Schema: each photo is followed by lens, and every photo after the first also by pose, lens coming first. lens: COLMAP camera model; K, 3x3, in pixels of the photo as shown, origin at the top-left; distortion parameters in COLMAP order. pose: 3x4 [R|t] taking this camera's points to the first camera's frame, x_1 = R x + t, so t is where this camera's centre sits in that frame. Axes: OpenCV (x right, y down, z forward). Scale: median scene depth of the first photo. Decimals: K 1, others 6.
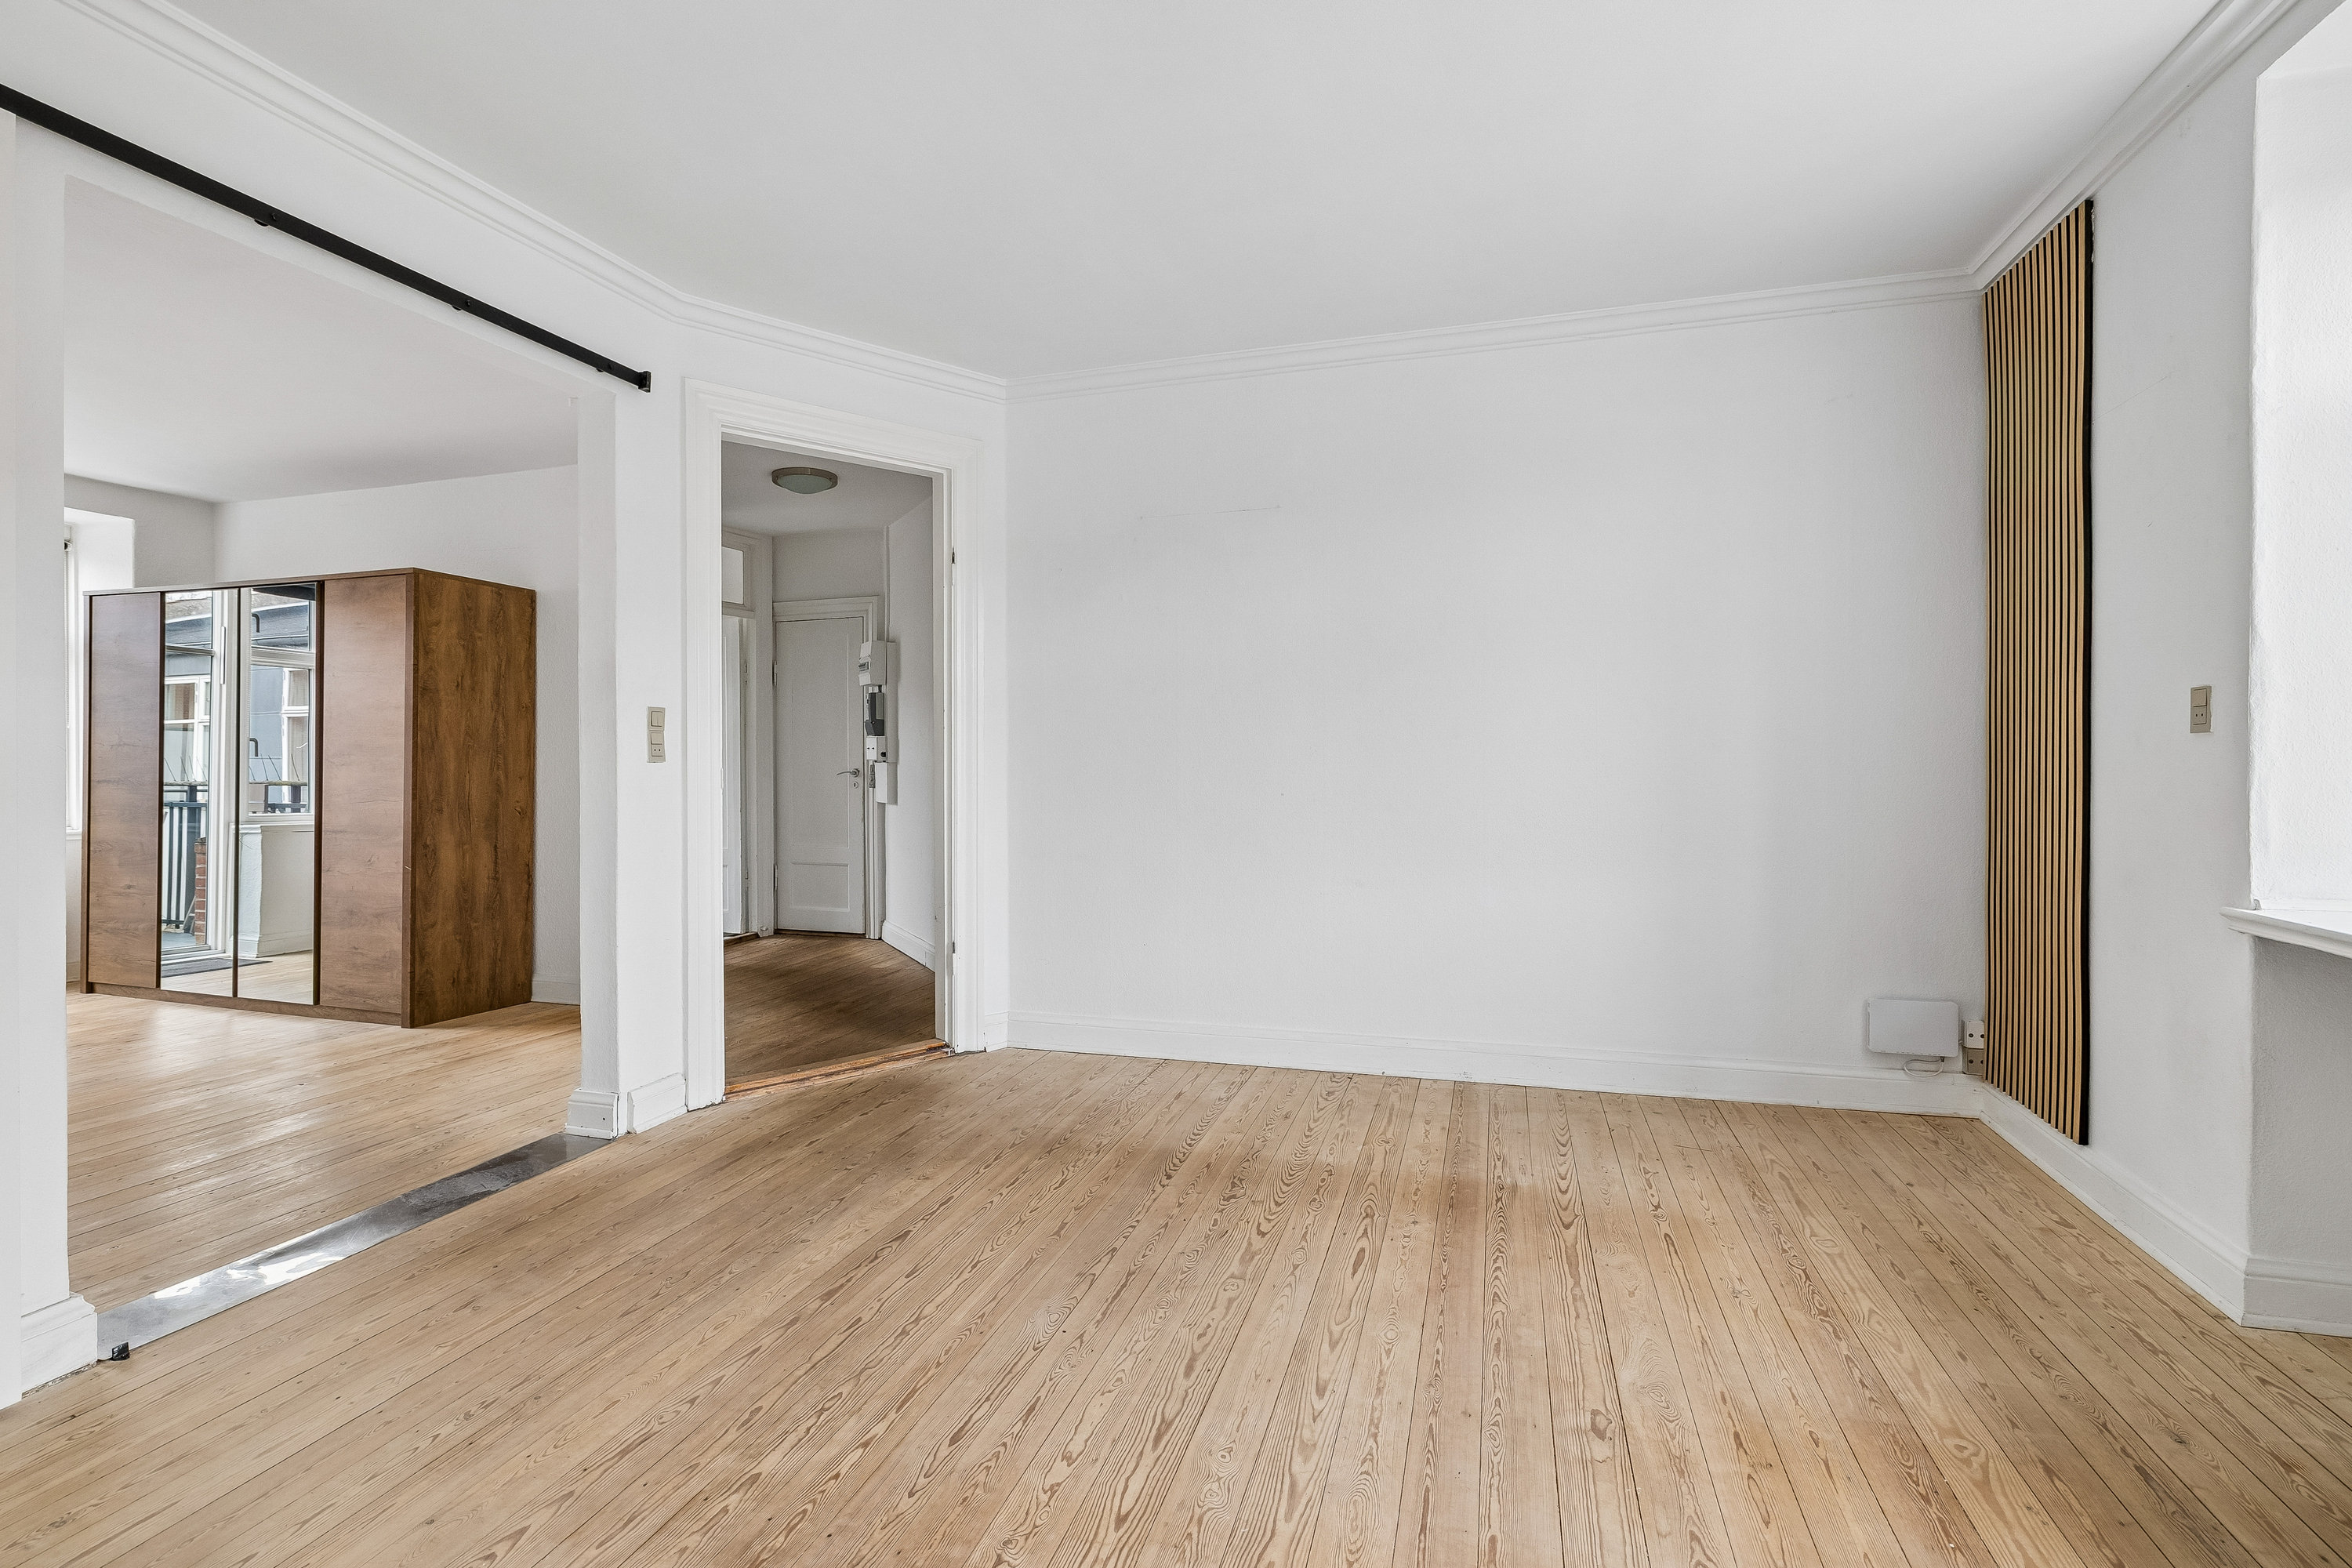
lens RADIAL K [[1079.9, 0, 1159.3], [0, 1079.9, 763.5], [0, 0, 1]] dist [-0.002022, -0.000123]
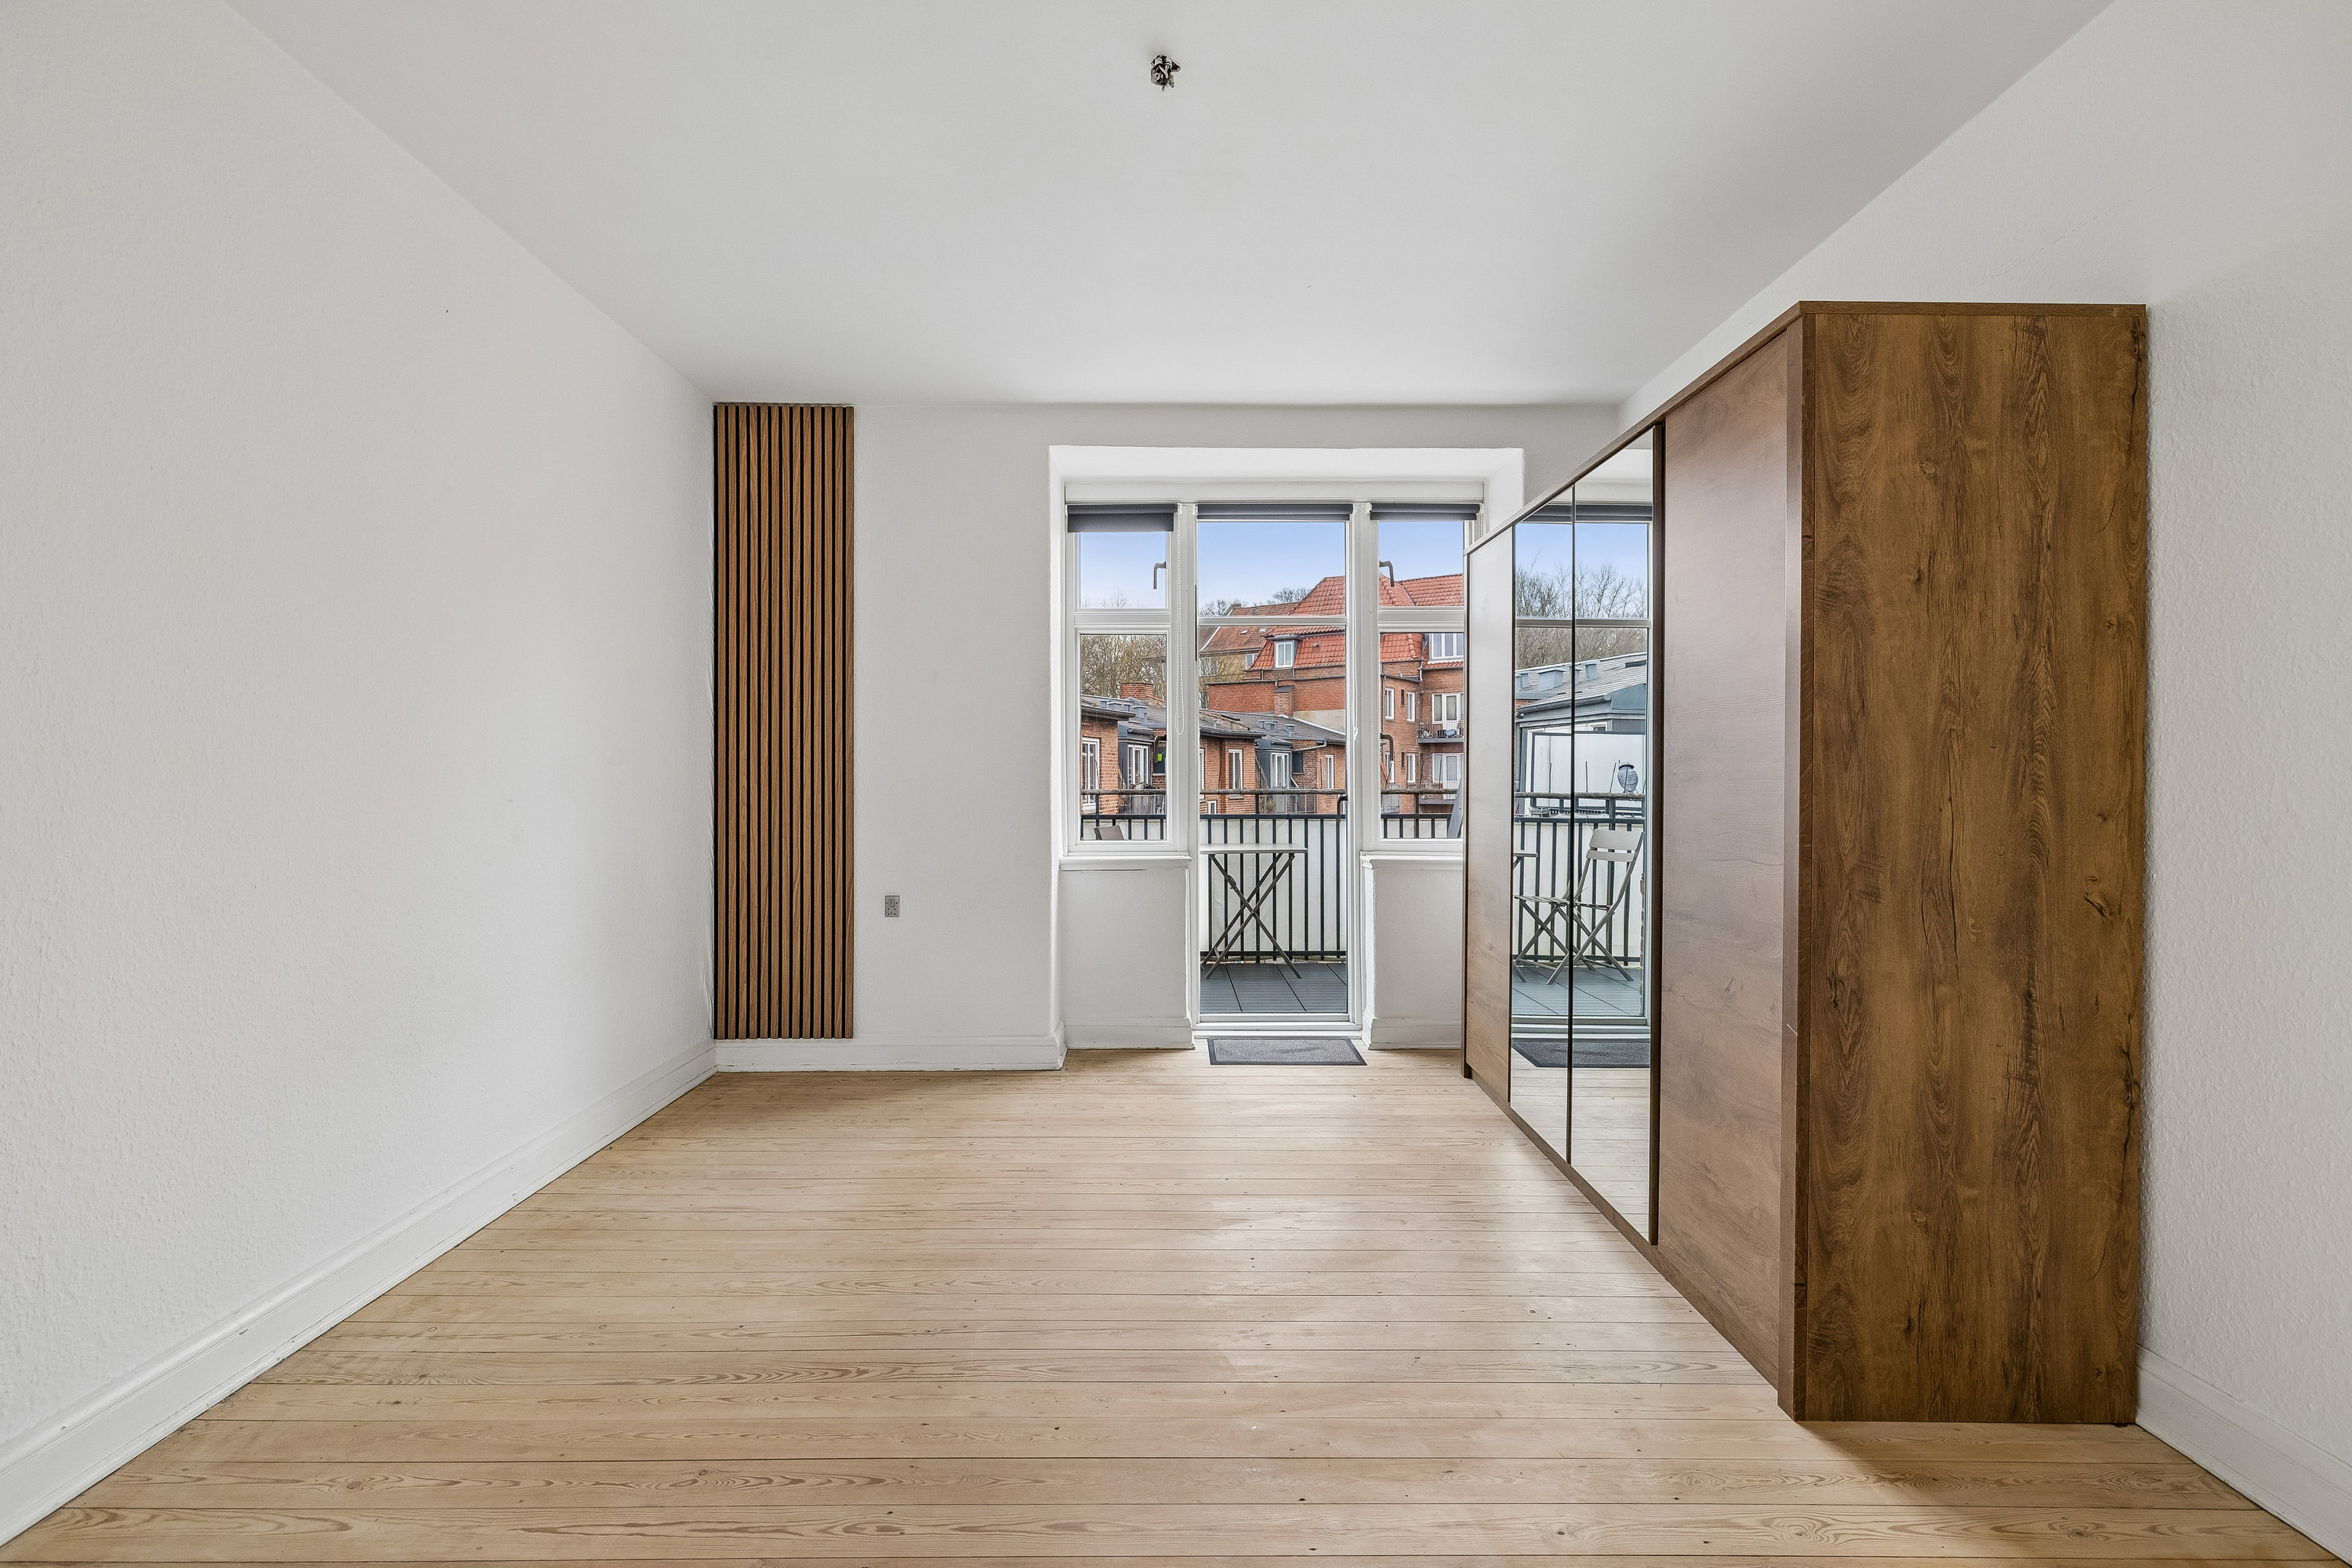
lens RADIAL K [[1098.1, 0, 1164.2], [0, 1098.1, 770.9], [0, 0, 1]] dist [-0.006058, 0.001322]
pose [[0.302477, -0.002356, -0.953154, -0.352288], [0.001053, 0.999997, -0.002138, -0.001685], [0.953156, -0.000357, 0.302479, 0.615959]]
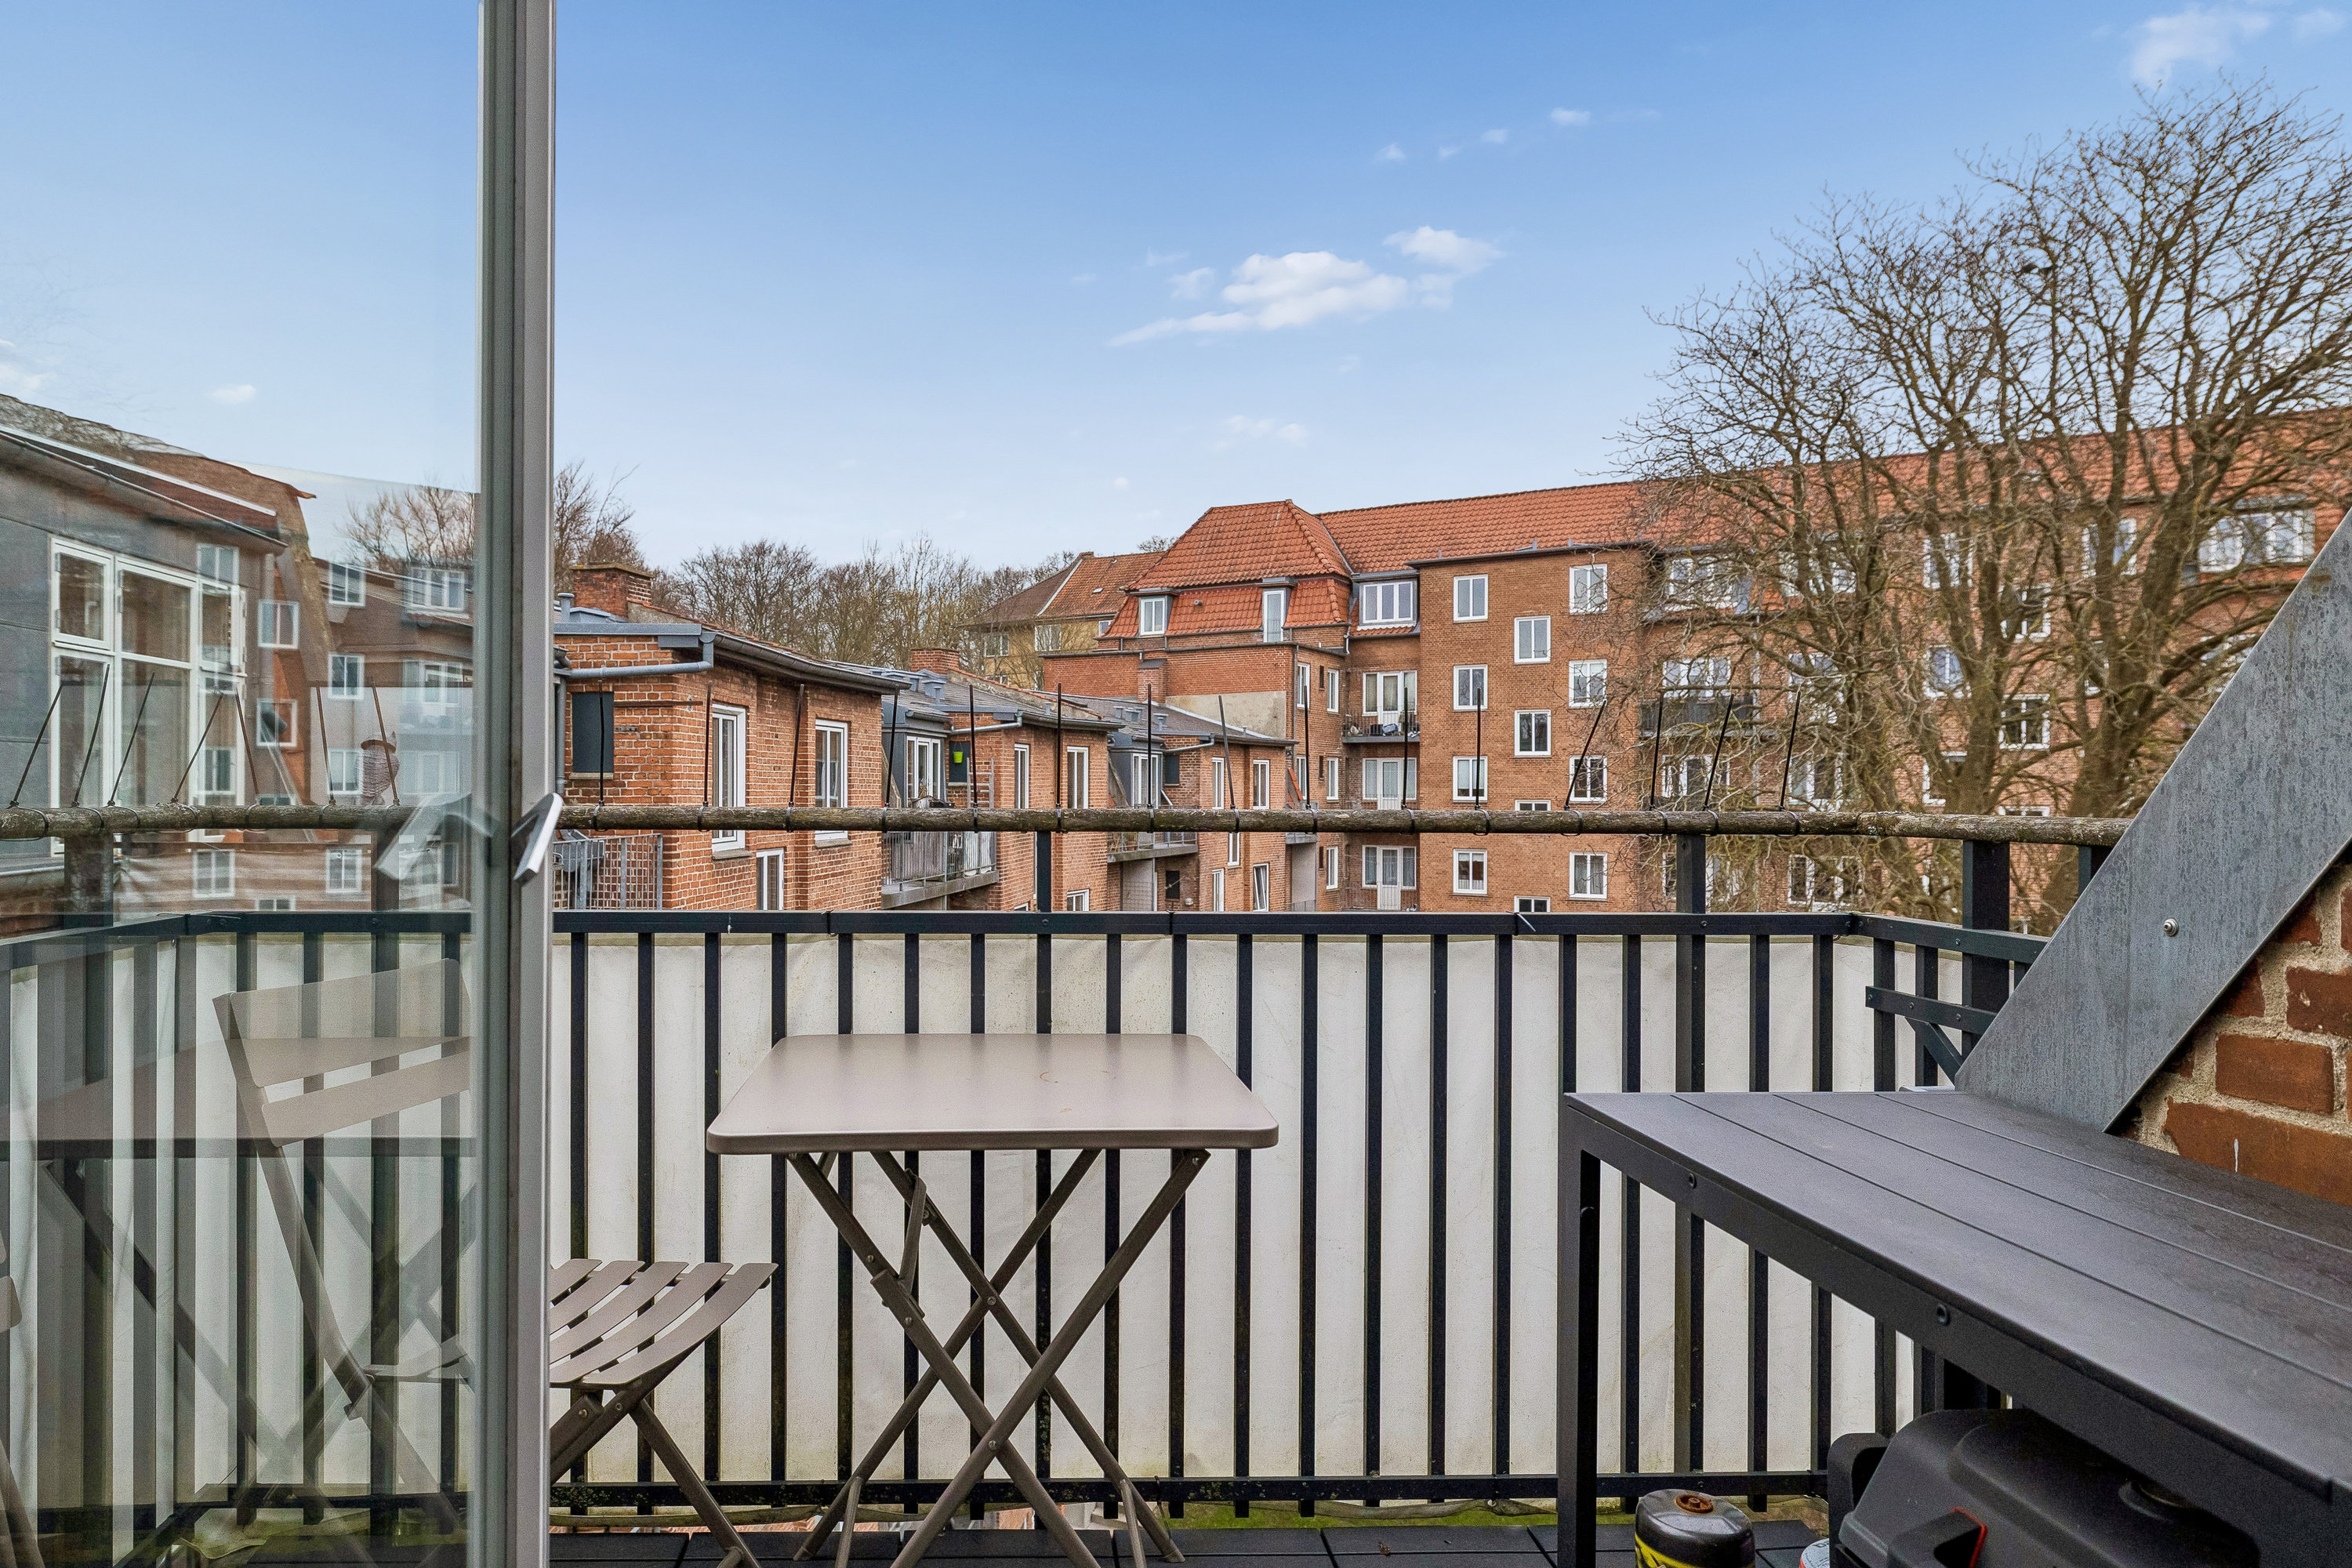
lens RADIAL K [[1433.7, 0, 1036.4], [0, 1433.7, 791.6], [0, 0, 1]] dist [0.001827, 0.003253]
pose [[0.330215, 0.005852, -0.943888, -1.210673], [-0.006713, 0.999970, 0.003851, 0.011516], [0.943882, 0.005065, 0.330244, 0.993519]]
